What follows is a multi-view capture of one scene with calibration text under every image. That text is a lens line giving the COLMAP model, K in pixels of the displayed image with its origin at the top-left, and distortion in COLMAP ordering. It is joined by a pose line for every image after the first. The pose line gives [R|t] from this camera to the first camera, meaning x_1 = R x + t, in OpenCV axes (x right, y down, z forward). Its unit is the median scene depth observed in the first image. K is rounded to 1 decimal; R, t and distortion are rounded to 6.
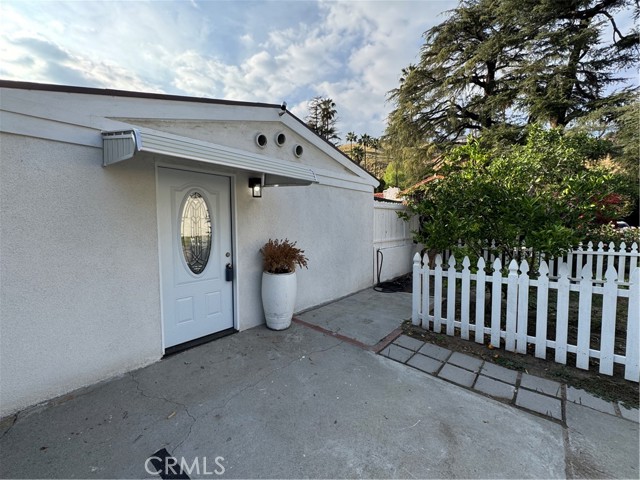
lens RADIAL K [[272.5, 0, 319.0], [0, 272.5, 241.7], [0, 0, 1]] dist [-0.001735, 0.000089]
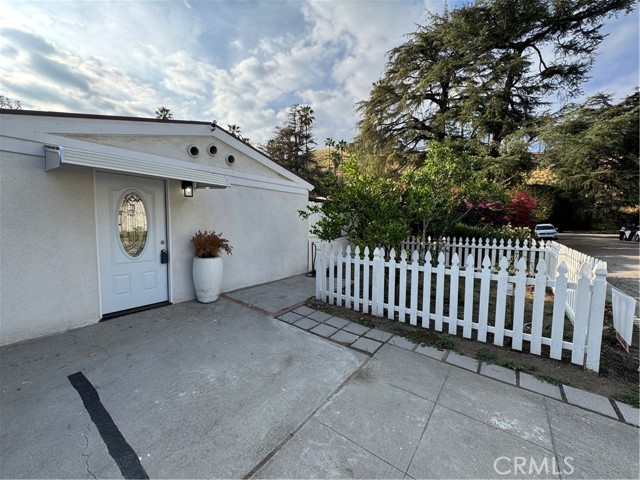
lens RADIAL K [[254.4, 0, 318.6], [0, 254.4, 241.3], [0, 0, 1]] dist [-0.001920, 0.000222]
pose [[0.997666, 0.012134, 0.067194, 0.265048], [-0.012746, 0.999881, 0.008689, 0.020972], [-0.067080, -0.009525, 0.997702, -0.186896]]
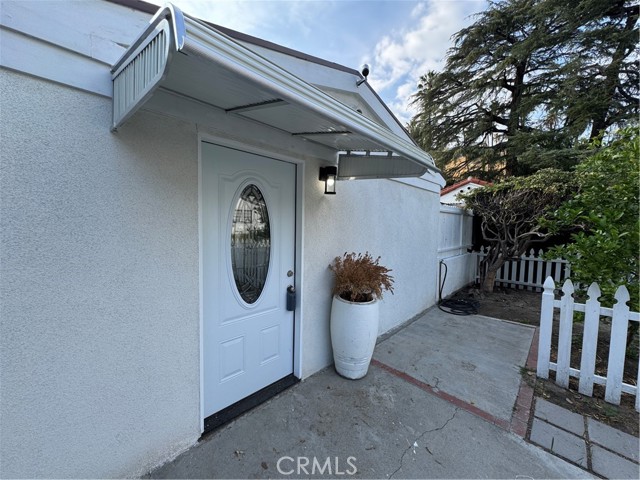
lens RADIAL K [[254.4, 0, 318.6], [0, 254.4, 241.3], [0, 0, 1]] dist [-0.001920, 0.000222]
pose [[0.998480, 0.027345, -0.047851, -0.202788], [-0.027292, 0.999626, 0.001759, -0.035207], [0.047881, -0.000451, 0.998853, 0.298988]]
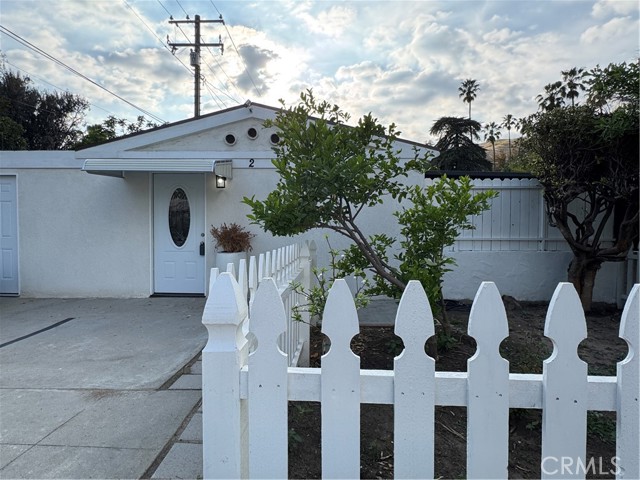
lens RADIAL K [[374.4, 0, 320.0], [0, 374.4, 240.0], [0, 0, 1]] dist [-0.000541, -0.000296]
pose [[0.627852, 0.029619, -0.777769, 1.213089], [-0.058095, 0.998272, -0.008880, 0.049877], [0.776162, 0.050760, 0.628488, 0.289809]]
